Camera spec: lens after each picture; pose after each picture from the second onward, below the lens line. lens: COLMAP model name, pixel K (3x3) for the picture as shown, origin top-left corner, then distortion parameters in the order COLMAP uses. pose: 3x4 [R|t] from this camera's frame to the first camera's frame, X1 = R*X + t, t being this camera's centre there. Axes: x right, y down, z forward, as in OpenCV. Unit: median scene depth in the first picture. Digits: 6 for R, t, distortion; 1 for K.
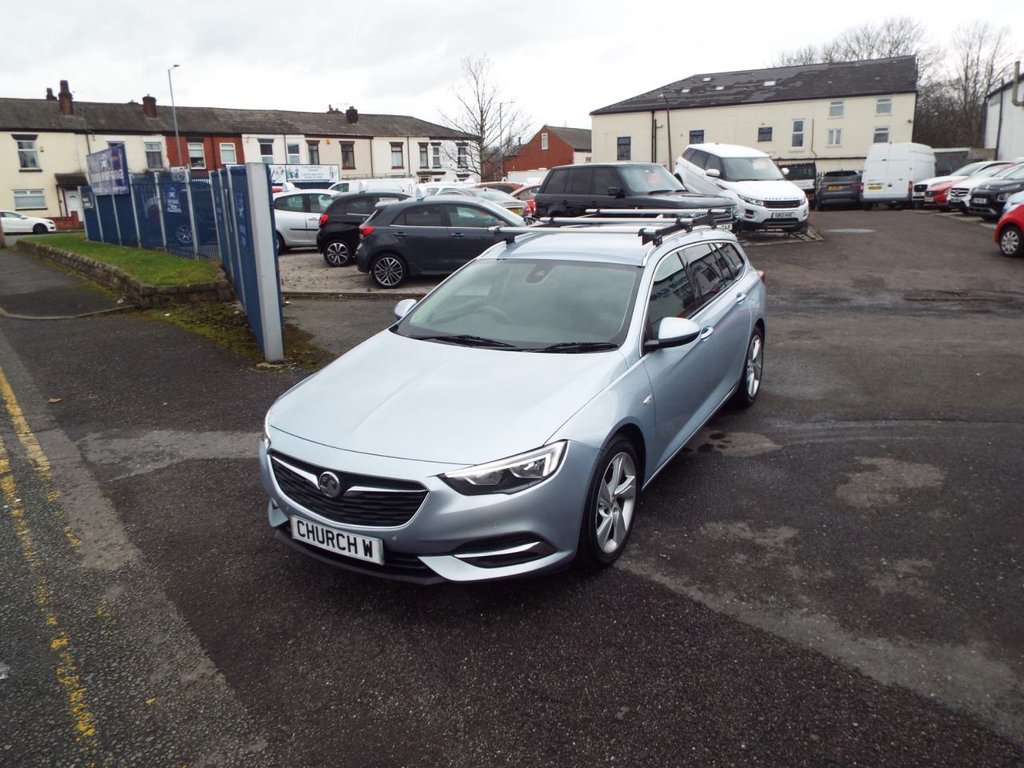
lens RADIAL K [[751.0, 0, 509.9], [0, 751.0, 389.5], [0, 0, 1]] dist [-0.018399, 0.003726]
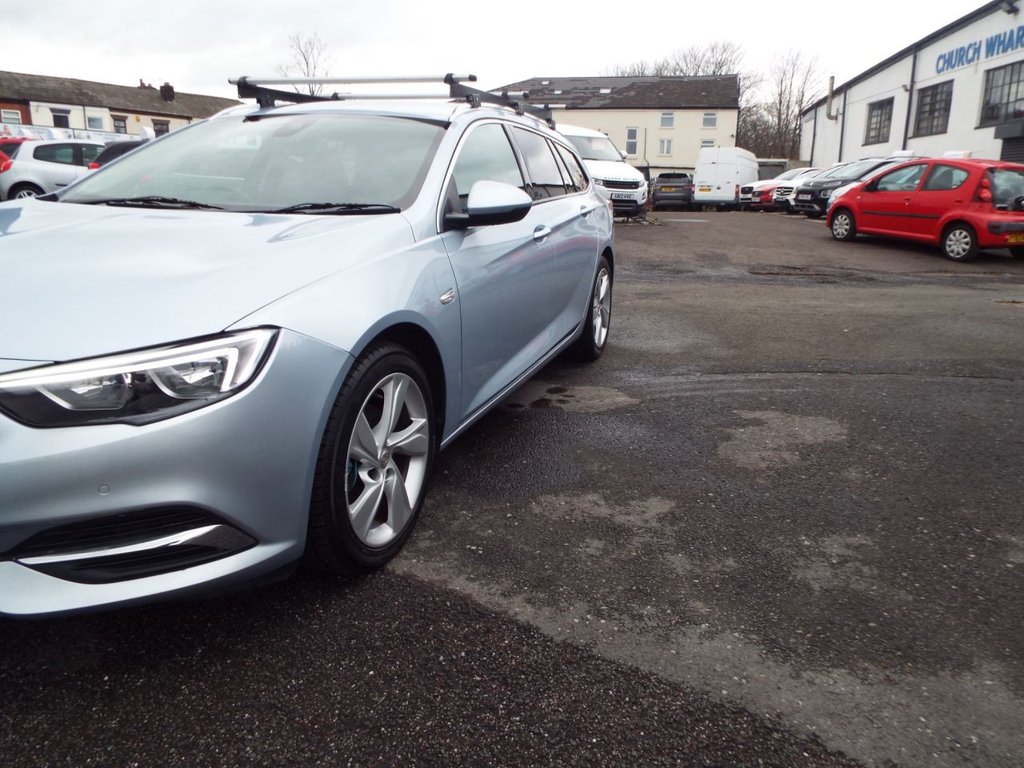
lens RADIAL K [[751.0, 0, 527.3], [0, 751.0, 384.6], [0, 0, 1]] dist [-0.018399, 0.003726]
pose [[0.973056, 0.004611, 0.230524, 0.087760], [0.000148, 0.999787, -0.020620, 0.083065], [-0.230570, 0.020099, 0.972848, 0.322628]]
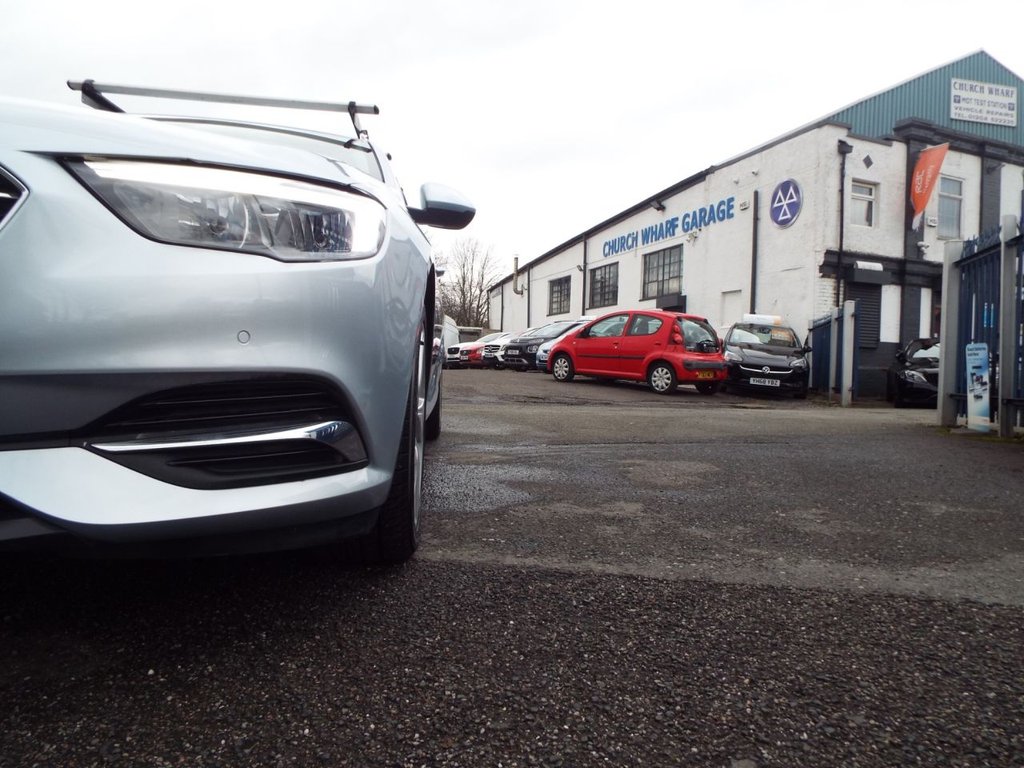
lens RADIAL K [[751.0, 0, 516.1], [0, 751.0, 402.1], [0, 0, 1]] dist [-0.018399, 0.003726]
pose [[0.808116, 0.052230, 0.586702, -0.078076], [0.090517, 0.973218, -0.211316, 0.195161], [-0.582026, 0.223874, 0.781745, 0.448748]]
